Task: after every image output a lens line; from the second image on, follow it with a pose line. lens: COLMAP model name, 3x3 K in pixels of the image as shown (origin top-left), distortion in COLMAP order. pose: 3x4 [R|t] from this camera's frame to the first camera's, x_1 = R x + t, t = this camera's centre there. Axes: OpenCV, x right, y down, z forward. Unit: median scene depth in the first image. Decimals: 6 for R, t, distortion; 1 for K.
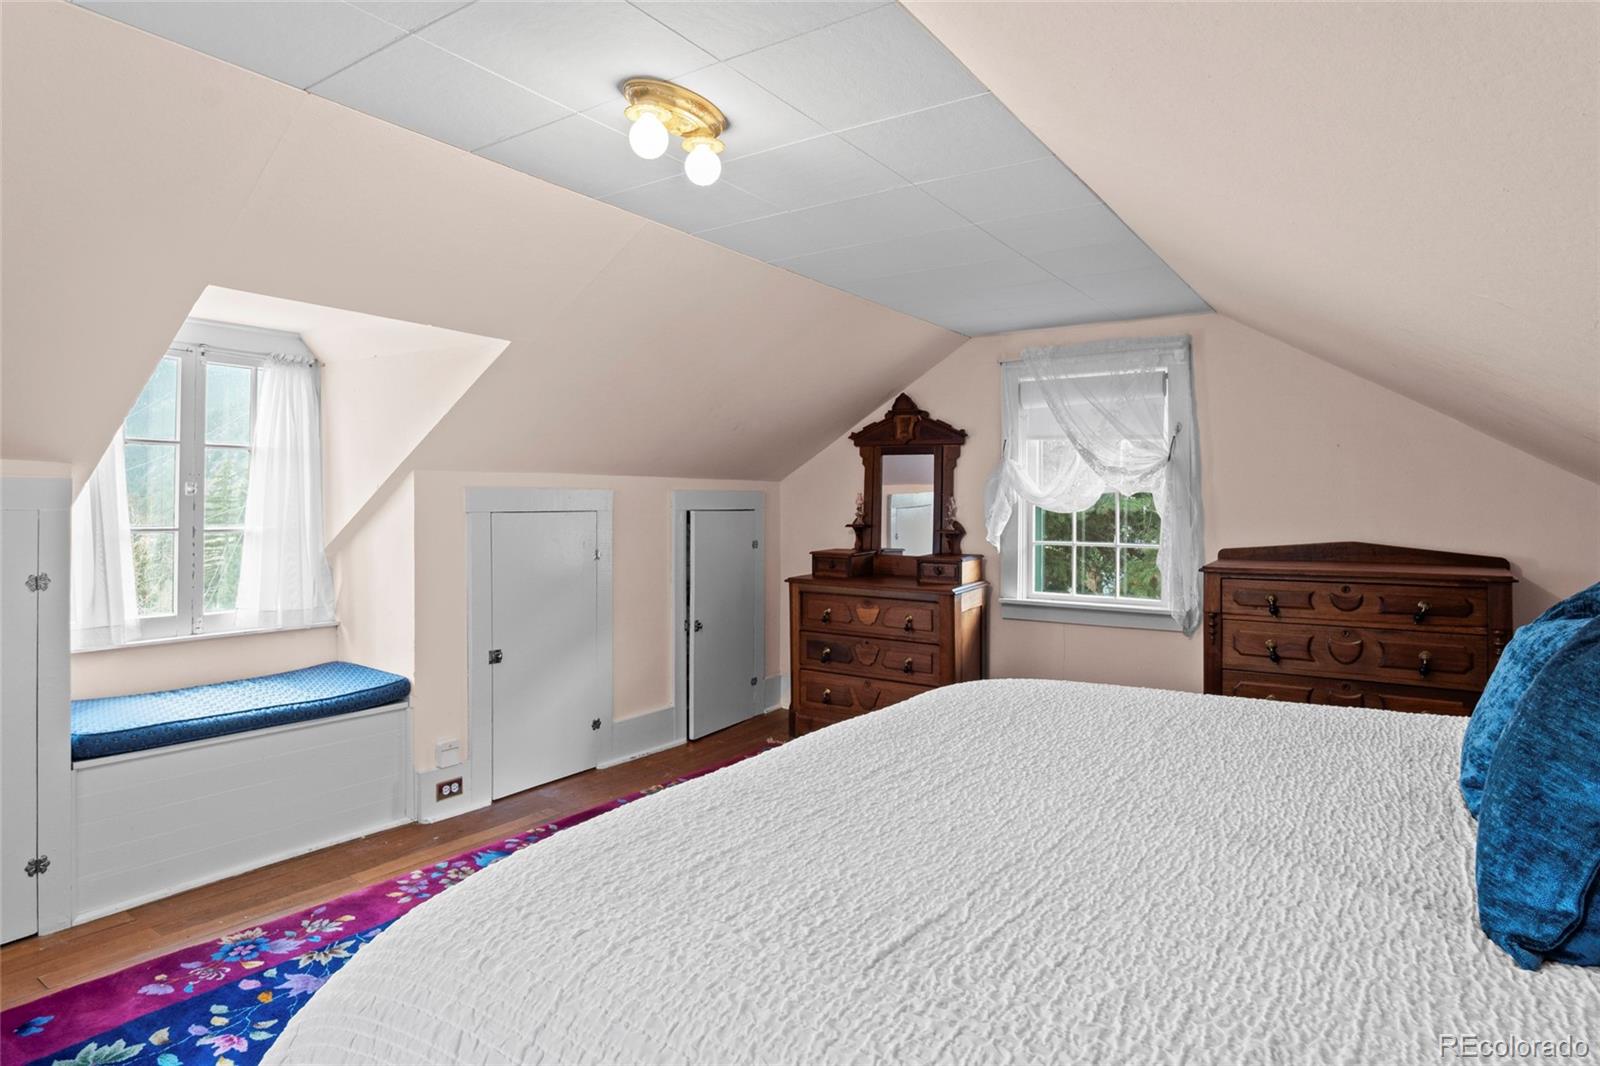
lens RADIAL K [[901.5, 0, 795.2], [0, 901.5, 505.8], [0, 0, 1]] dist [-0.024405, 0.001518]
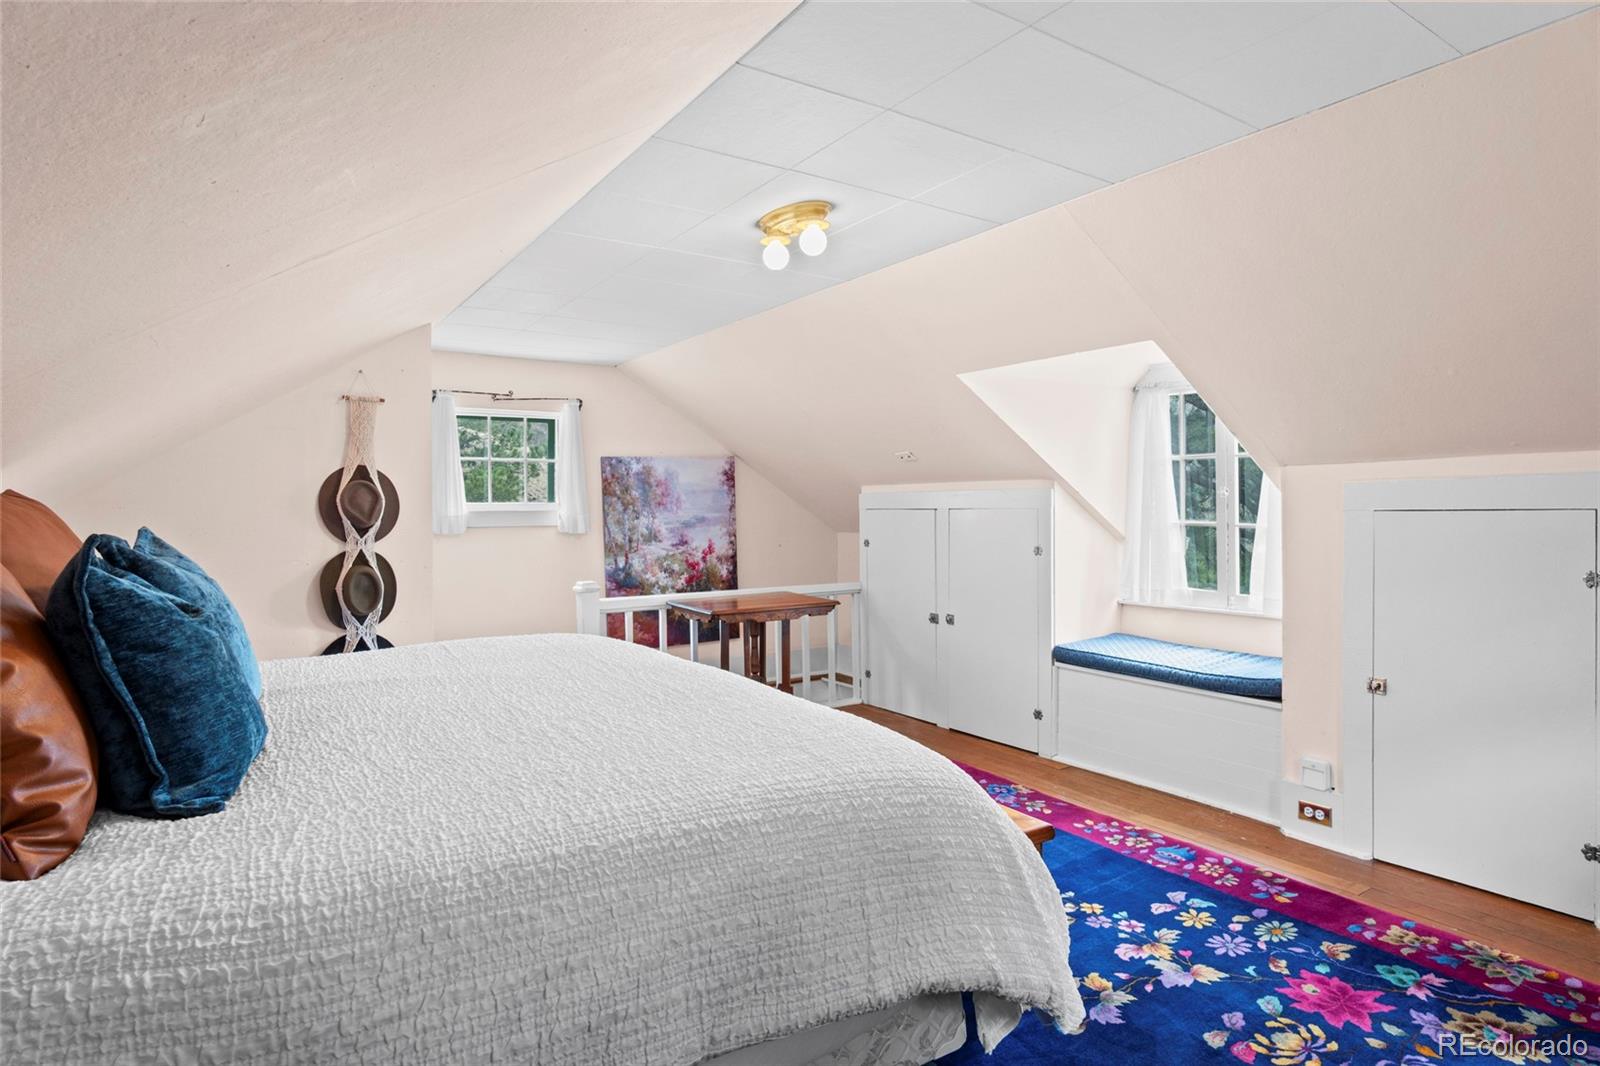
lens RADIAL K [[873.3, 0, 800.0], [0, 873.3, 533.0], [0, 0, 1]] dist [-0.005021, -0.000700]
pose [[-0.371684, 0.022930, -0.928076, 0.661169], [0.002935, 0.999719, 0.023524, 0.007976], [0.928355, 0.006019, -0.371647, 0.887102]]
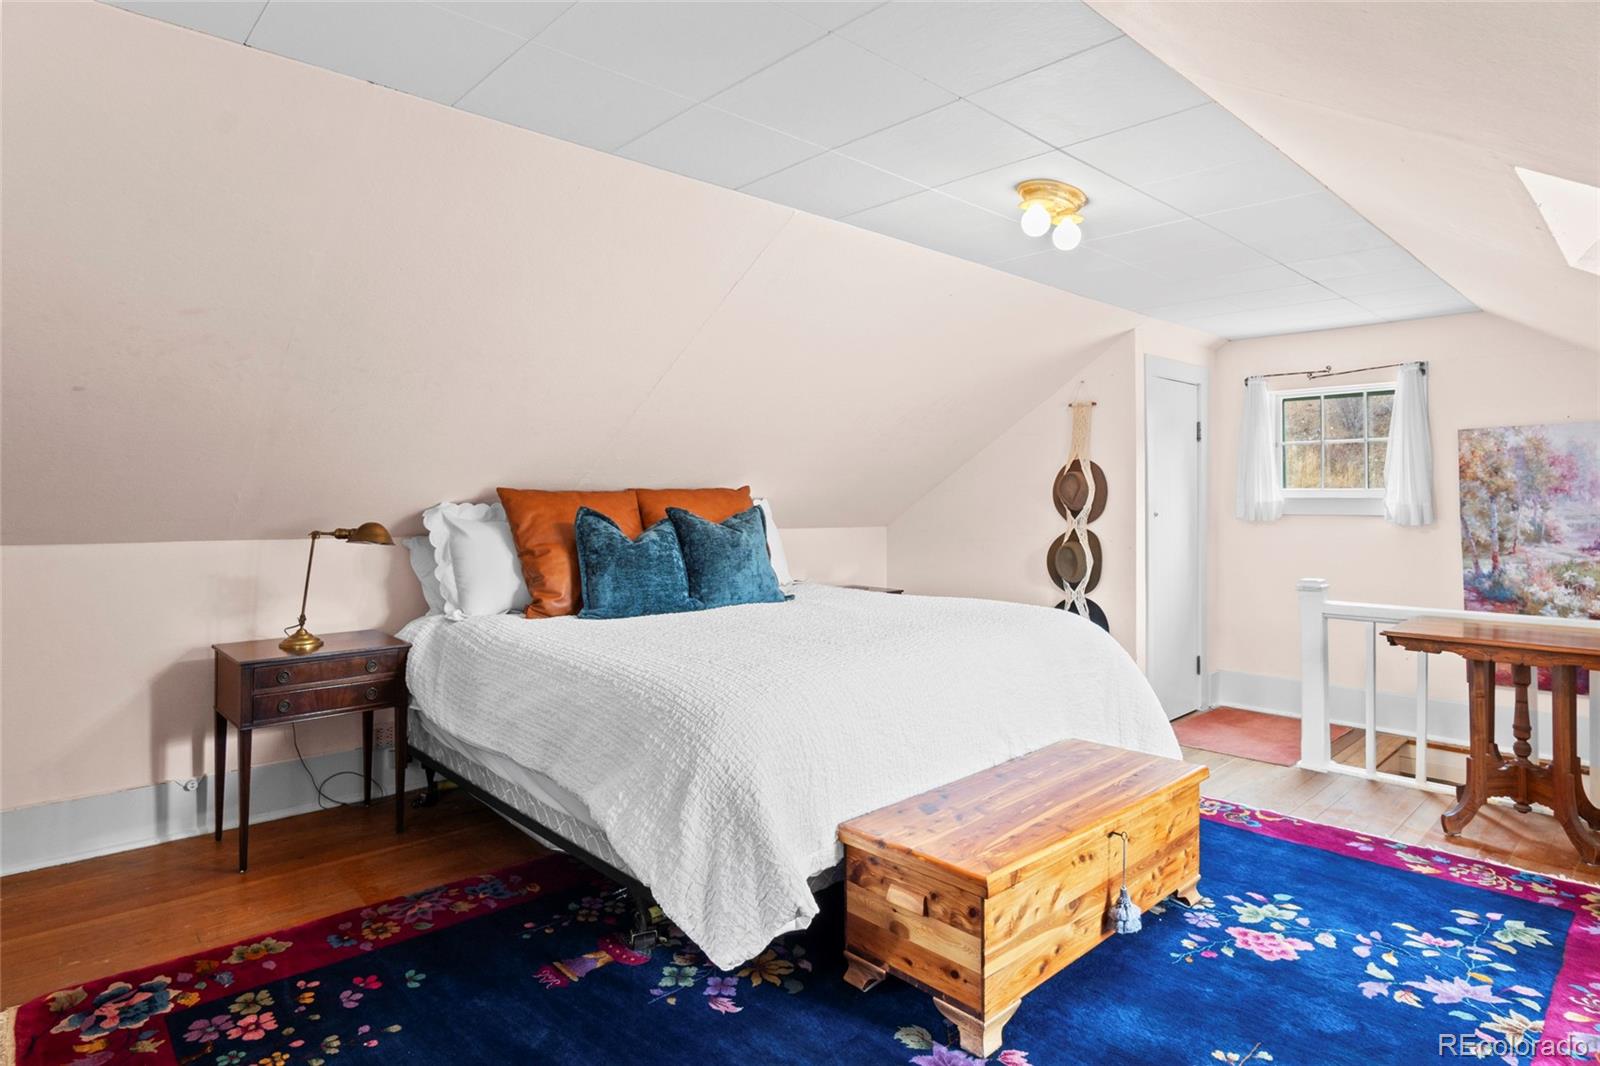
lens RADIAL K [[901.5, 0, 795.2], [0, 901.5, 505.8], [0, 0, 1]] dist [-0.024405, 0.001518]
pose [[-0.979283, -0.007482, 0.202359, -0.016906], [-0.004744, 0.999891, 0.014012, 0.000691], [-0.202441, 0.012761, -0.979211, 1.403060]]
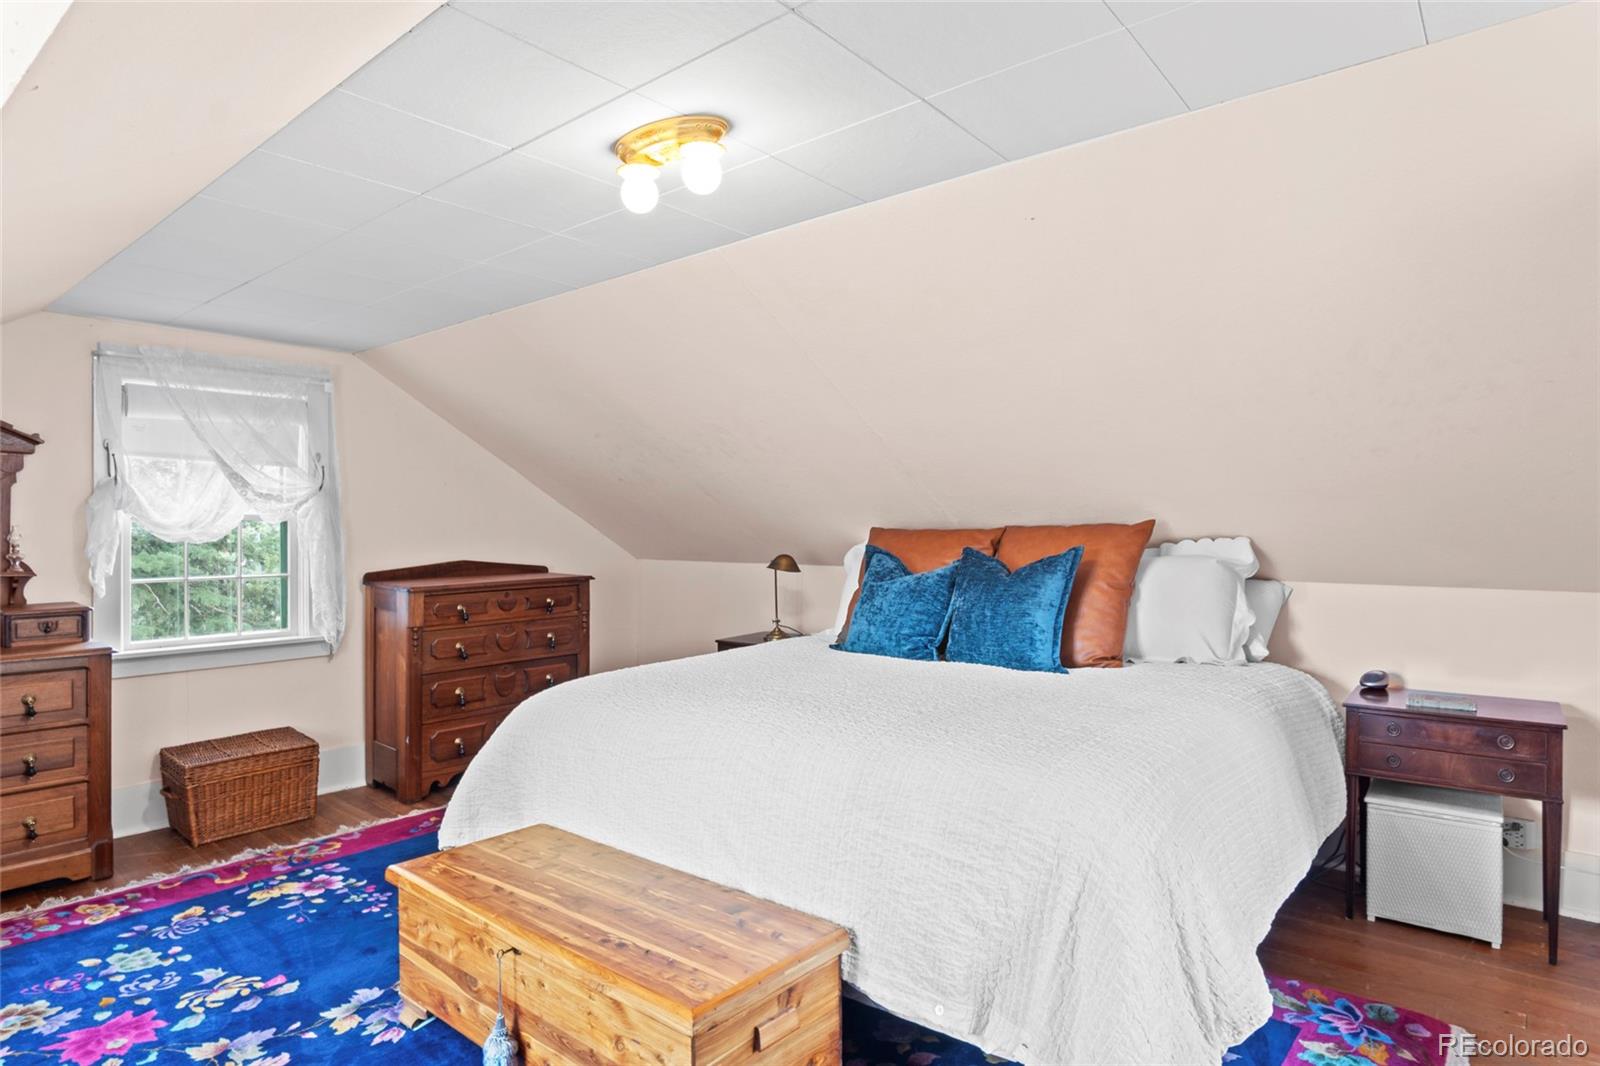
lens RADIAL K [[901.5, 0, 795.2], [0, 901.5, 505.8], [0, 0, 1]] dist [-0.024405, 0.001518]
pose [[0.089077, 0.019403, 0.995836, -0.670924], [0.009049, 0.999753, -0.020289, -0.007678], [-0.995984, 0.010818, 0.088879, 0.452496]]
